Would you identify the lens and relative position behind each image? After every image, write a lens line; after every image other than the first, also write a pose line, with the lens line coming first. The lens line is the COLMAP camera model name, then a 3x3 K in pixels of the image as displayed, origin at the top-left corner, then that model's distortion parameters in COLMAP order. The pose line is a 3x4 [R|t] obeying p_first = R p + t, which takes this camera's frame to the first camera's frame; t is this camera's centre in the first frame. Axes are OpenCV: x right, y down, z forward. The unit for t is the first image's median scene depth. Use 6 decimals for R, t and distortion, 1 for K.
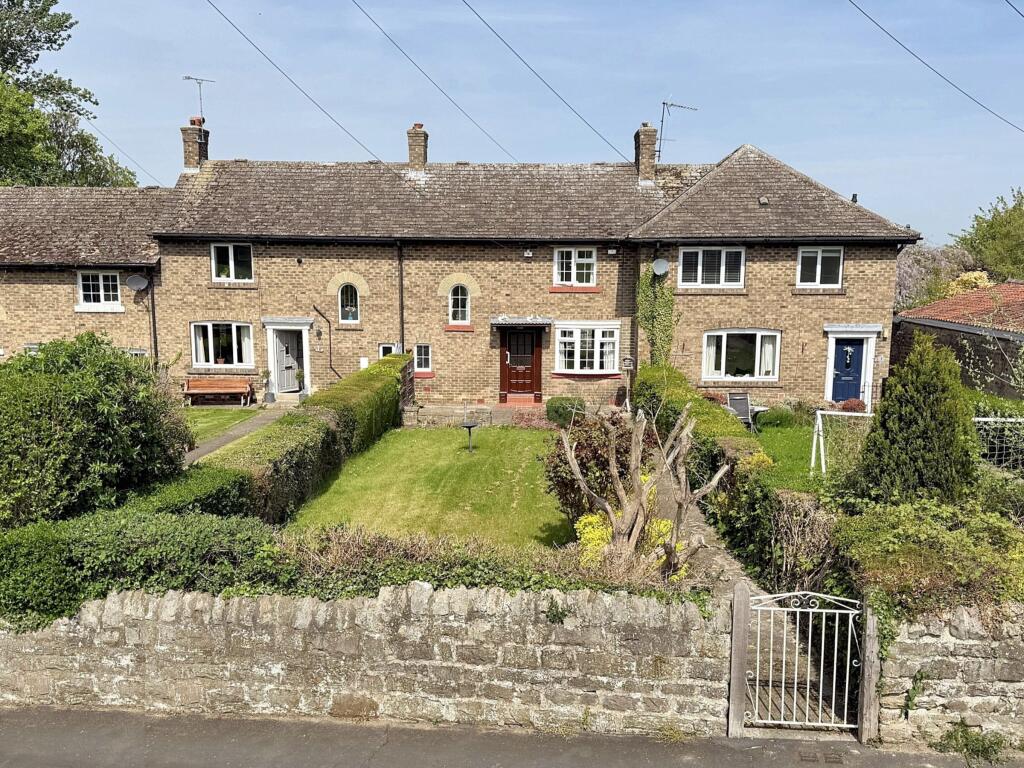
lens RADIAL K [[971.7, 0, 512.8], [0, 971.7, 408.9], [0, 0, 1]] dist [0.168848, -0.003679]
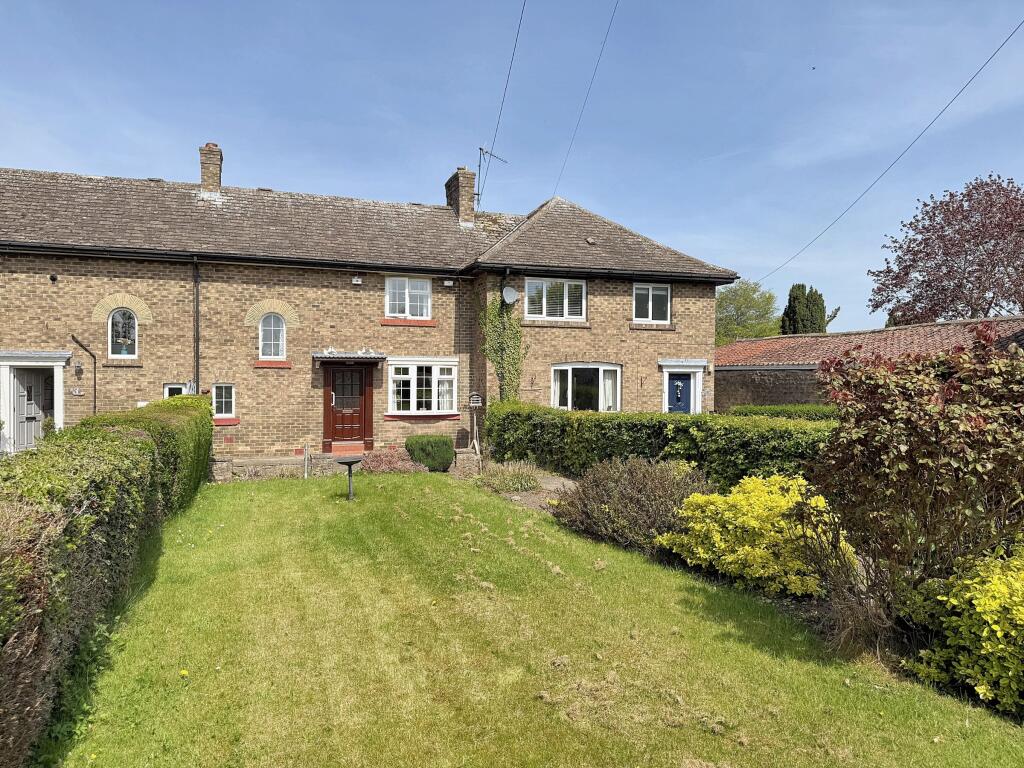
lens RADIAL K [[718.1, 0, 512.0], [0, 718.1, 384.0], [0, 0, 1]] dist [0.091799, -0.143950]
pose [[0.928022, -0.003520, 0.372509, -0.097012], [0.056507, 0.989715, -0.131421, 0.027665], [-0.368215, 0.143011, 0.918676, 0.357720]]
